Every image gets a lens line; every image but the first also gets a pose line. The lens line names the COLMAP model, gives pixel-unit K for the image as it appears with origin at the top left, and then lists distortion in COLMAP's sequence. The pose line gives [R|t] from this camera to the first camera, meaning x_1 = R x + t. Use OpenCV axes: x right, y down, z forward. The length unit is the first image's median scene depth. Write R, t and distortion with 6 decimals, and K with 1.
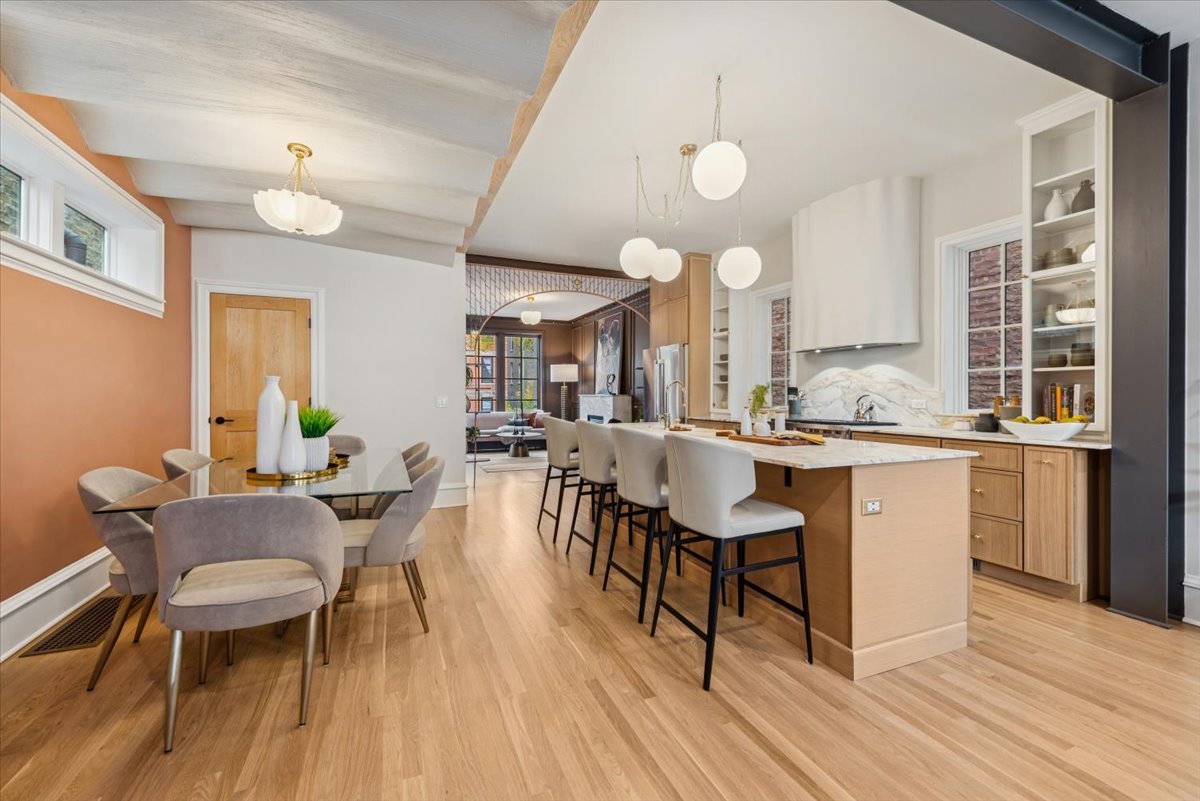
lens RADIAL K [[479.4, 0, 593.4], [0, 479.4, 395.3], [0, 0, 1]] dist [0.009546, -0.000141]
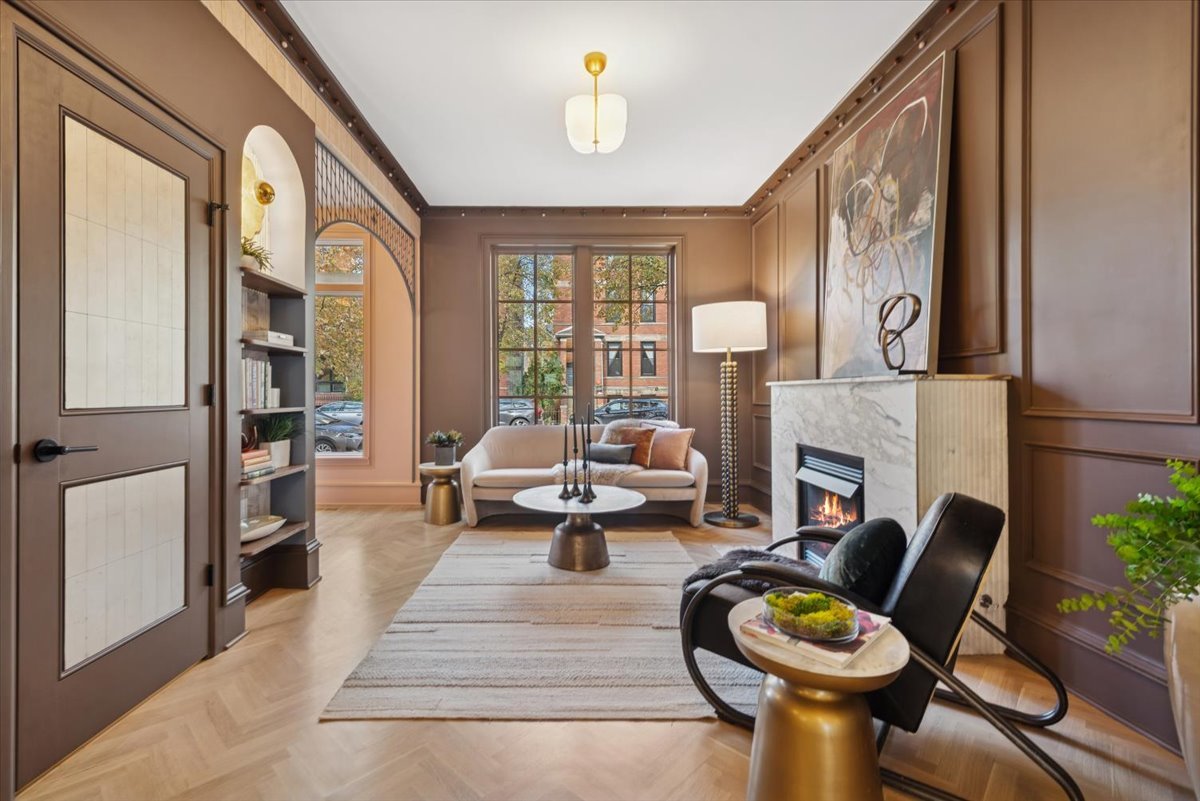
lens RADIAL K [[530.5, 0, 575.4], [0, 530.5, 394.8], [0, 0, 1]] dist [0.001342, -0.000130]
pose [[0.923881, 0.000359, -0.382679, -0.028055], [0.000451, 0.999998, 0.002025, 0.015819], [0.382679, -0.002044, 0.923879, 1.340223]]
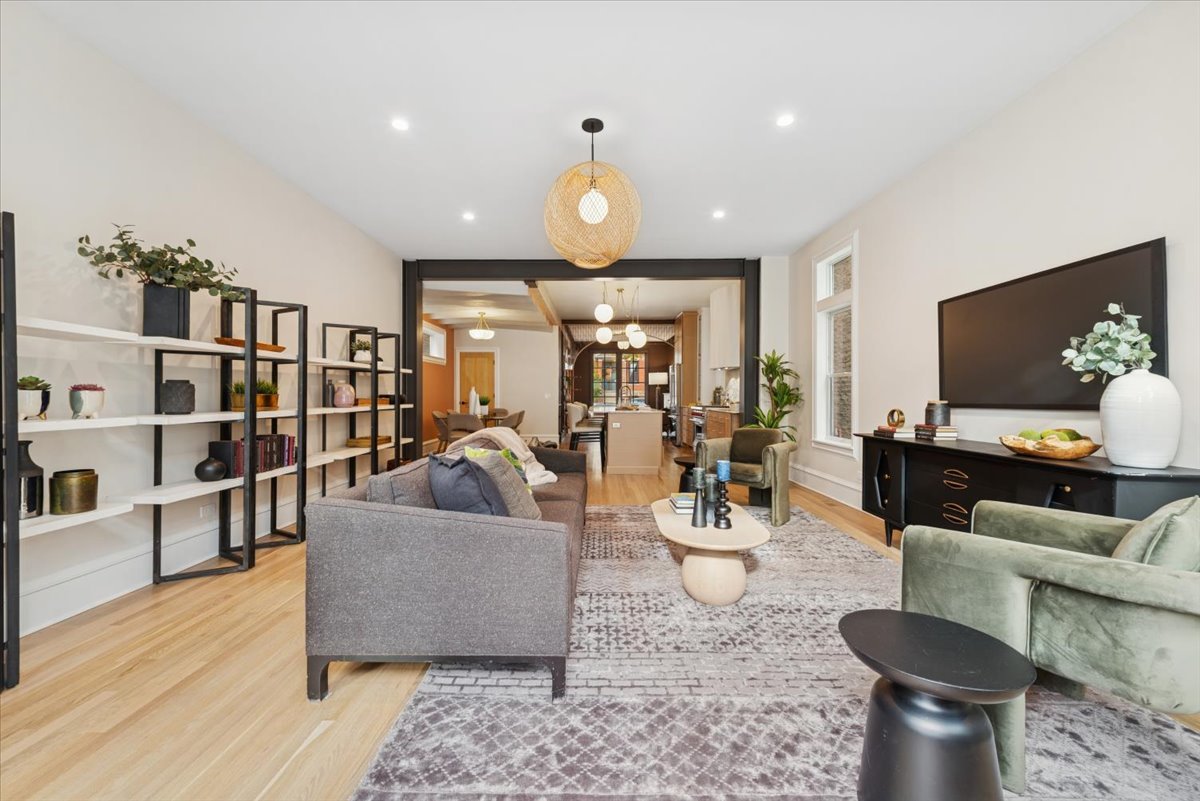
lens RADIAL K [[469.8, 0, 589.0], [0, 469.8, 397.6], [0, 0, 1]] dist [0.010831, -0.000671]
pose [[0.915156, 0.002601, -0.403092, 0.774330], [-0.000582, 0.999987, 0.005130, 0.010458], [0.403100, -0.004460, 0.915145, -0.931624]]
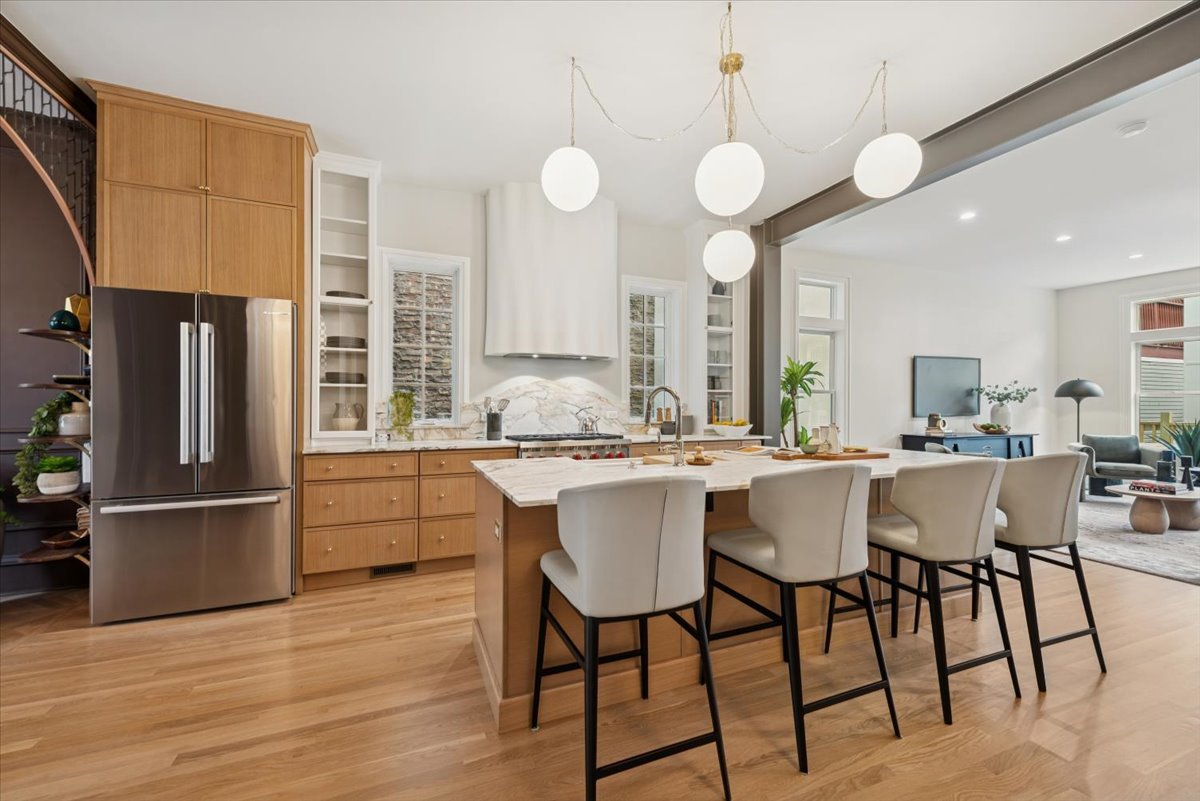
lens RADIAL K [[477.7, 0, 600.0], [0, 477.7, 400.5], [0, 0, 1]] dist [0.013107, -0.000172]
pose [[0.015004, 0.003858, 0.999880, -0.408434], [-0.005807, 0.999976, -0.003771, -0.010262], [-0.999871, -0.005749, 0.015026, 0.913047]]
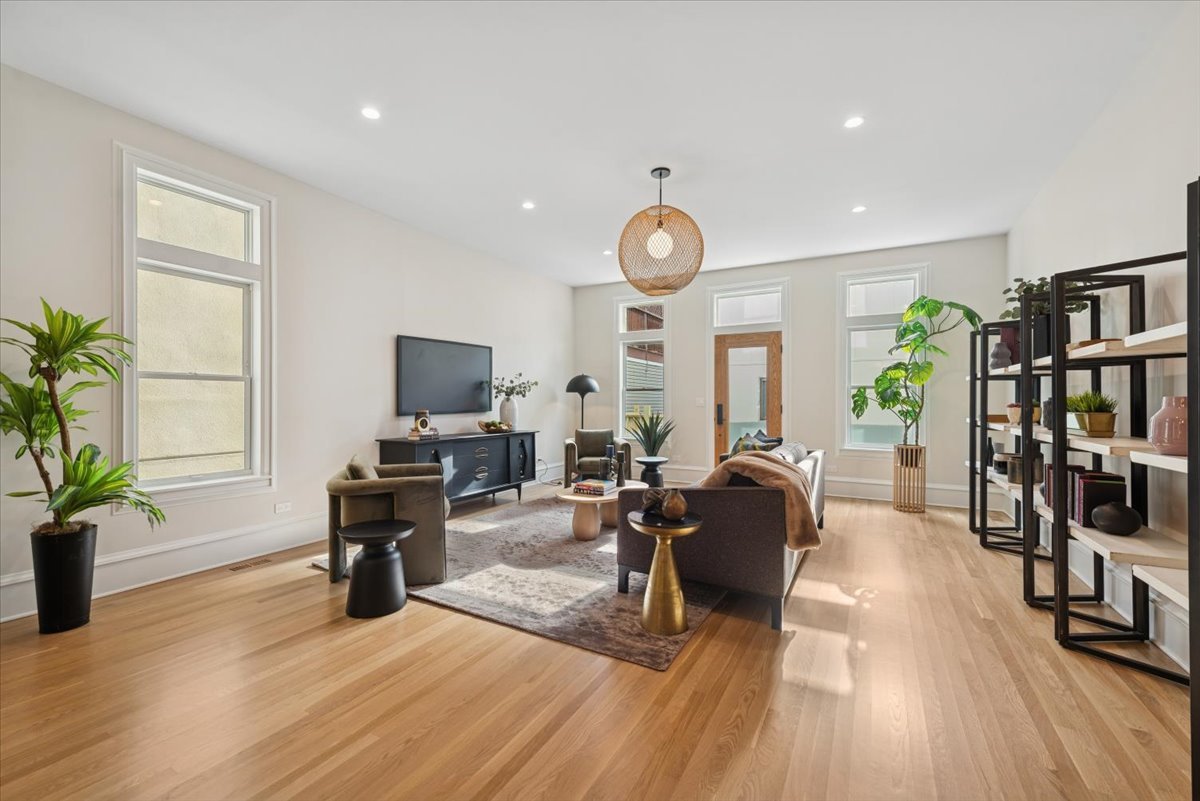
lens RADIAL K [[486.6, 0, 593.7], [0, 486.6, 400.1], [0, 0, 1]] dist [0.010984, -0.000584]
pose [[-0.603729, 0.003187, 0.797183, -0.114677], [-0.000469, 0.999990, -0.004352, -0.002889], [-0.797190, -0.003002, -0.603722, 0.325534]]
